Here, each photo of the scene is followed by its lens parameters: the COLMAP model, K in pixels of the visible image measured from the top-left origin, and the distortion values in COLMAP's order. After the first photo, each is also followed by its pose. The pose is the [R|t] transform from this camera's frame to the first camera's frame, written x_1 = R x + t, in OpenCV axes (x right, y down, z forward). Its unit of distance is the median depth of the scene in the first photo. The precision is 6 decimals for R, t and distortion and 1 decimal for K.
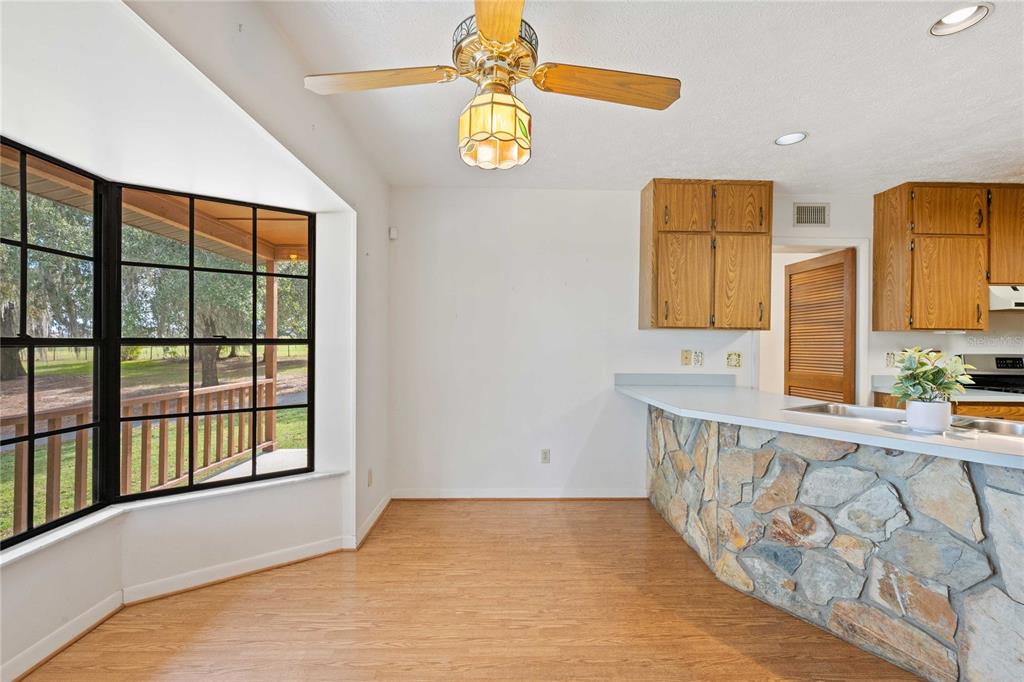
lens RADIAL K [[457.6, 0, 515.6], [0, 457.6, 342.9], [0, 0, 1]] dist [-0.000975, 0.000442]
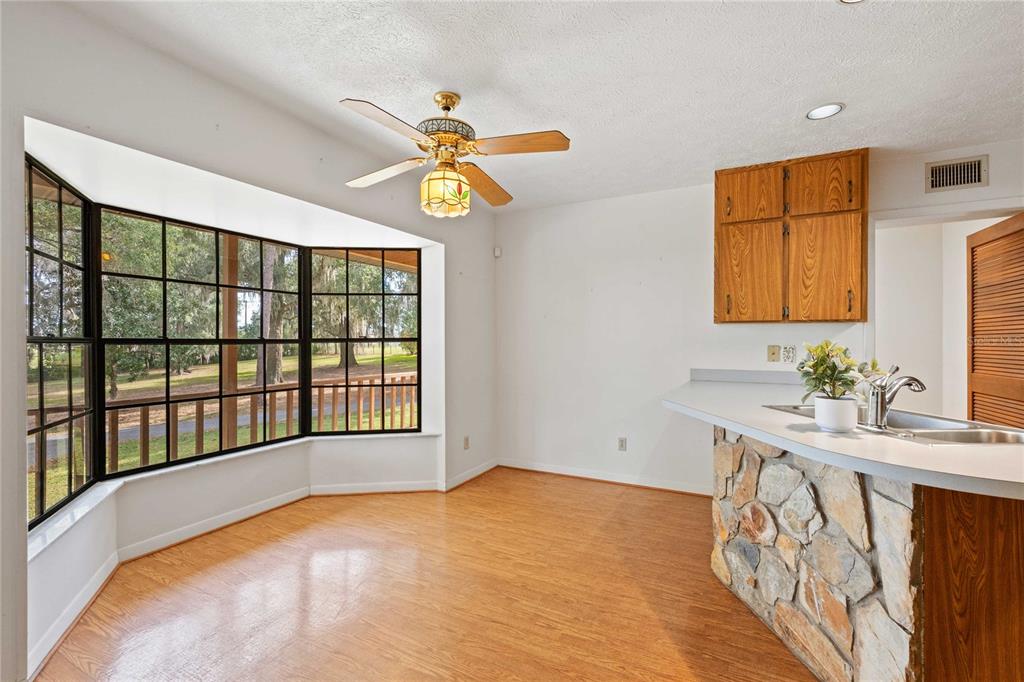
lens RADIAL K [[457.6, 0, 507.6], [0, 457.6, 337.9], [0, 0, 1]] dist [-0.000975, 0.000442]
pose [[0.871504, -0.009623, -0.490293, 0.518371], [0.008067, 0.999953, -0.005288, 0.001593], [0.490322, 0.000653, 0.871541, -0.102305]]
